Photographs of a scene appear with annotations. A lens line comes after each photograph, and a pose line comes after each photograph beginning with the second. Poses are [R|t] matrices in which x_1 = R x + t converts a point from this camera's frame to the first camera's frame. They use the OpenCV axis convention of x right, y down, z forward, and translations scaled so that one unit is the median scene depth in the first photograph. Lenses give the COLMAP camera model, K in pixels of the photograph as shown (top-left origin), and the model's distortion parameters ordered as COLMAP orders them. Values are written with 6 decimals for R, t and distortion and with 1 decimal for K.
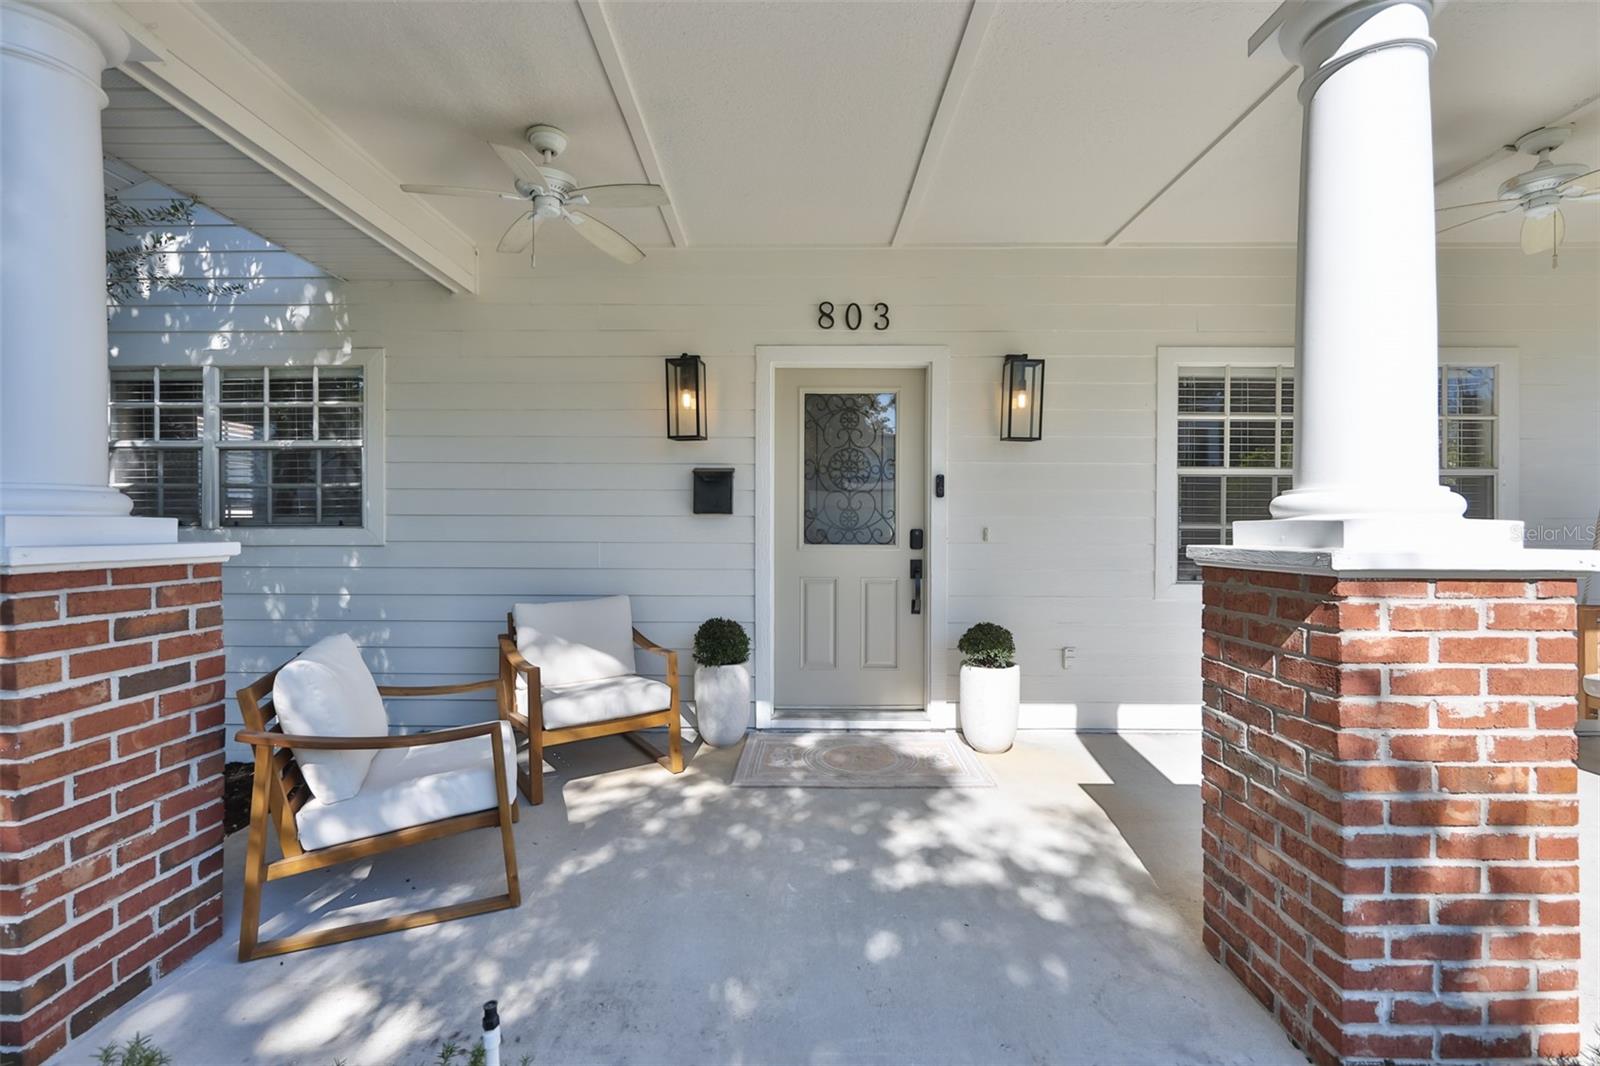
lens RADIAL K [[699.0, 0, 794.0], [0, 699.0, 535.7], [0, 0, 1]] dist [-0.003191, -0.000149]
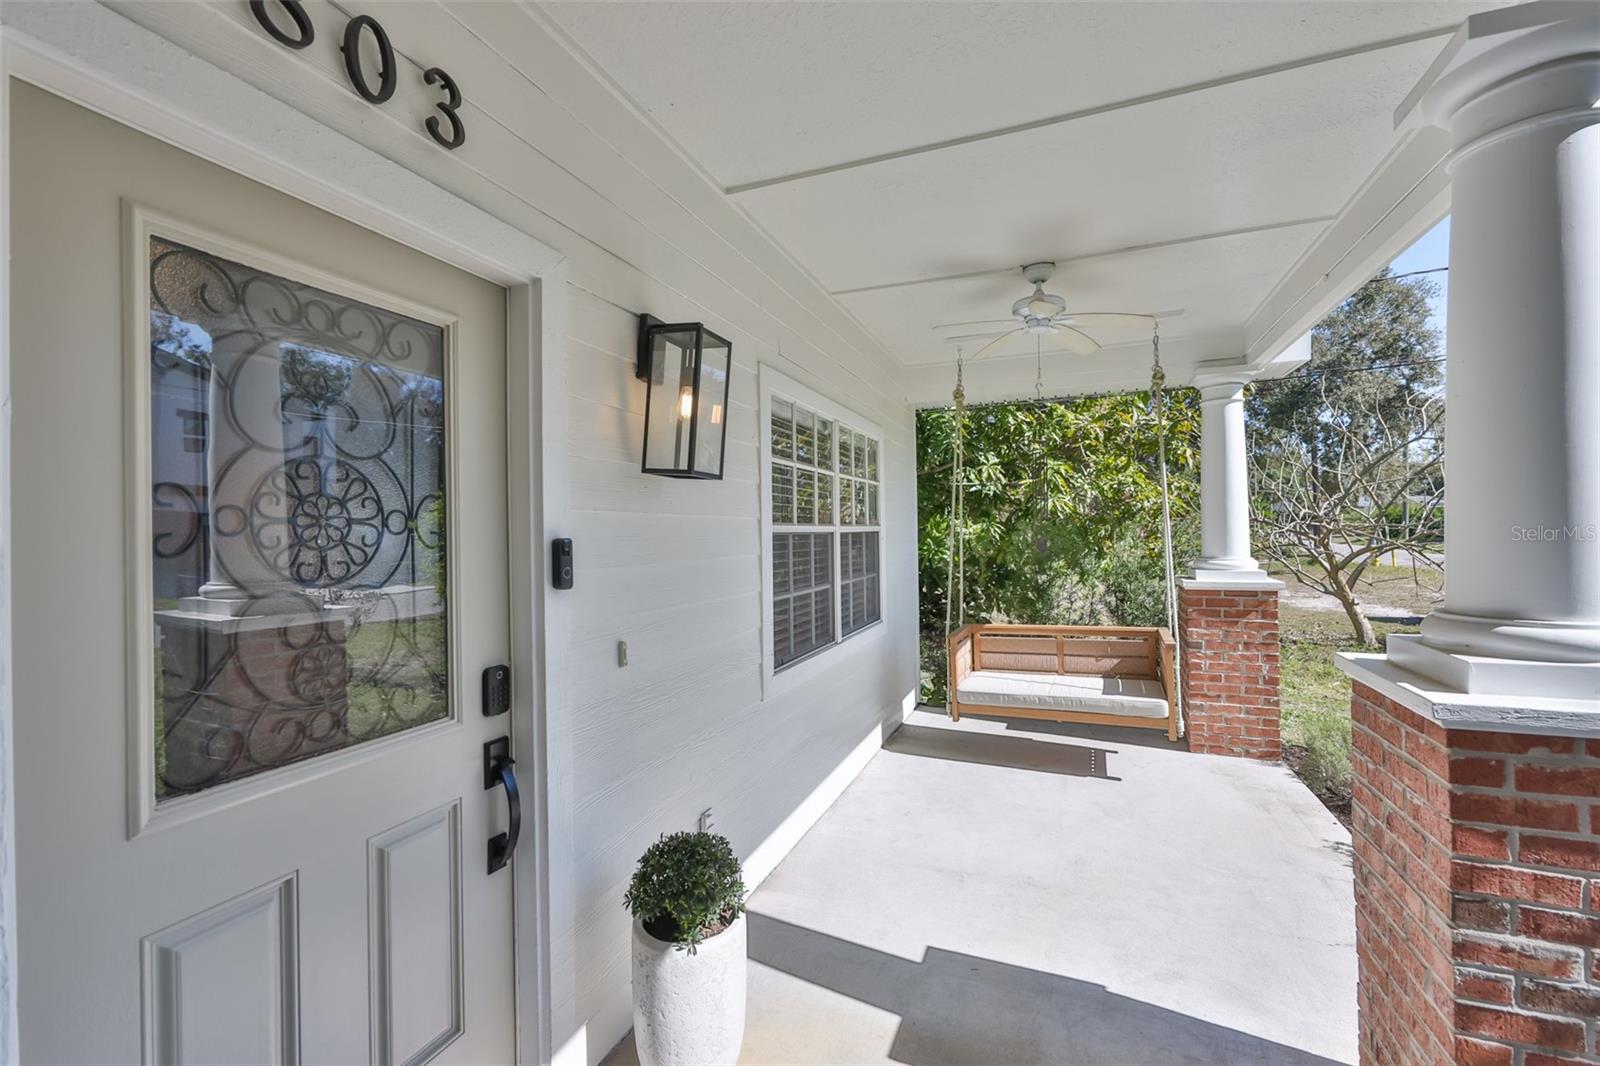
lens RADIAL K [[669.1, 0, 800.0], [0, 669.1, 533.0], [0, 0, 1]] dist [-0.001401, -0.000127]
pose [[0.355896, -0.006482, 0.934503, -0.136738], [0.024767, 0.999690, -0.002498, -0.085680], [-0.934197, 0.024033, 0.355947, 0.704152]]
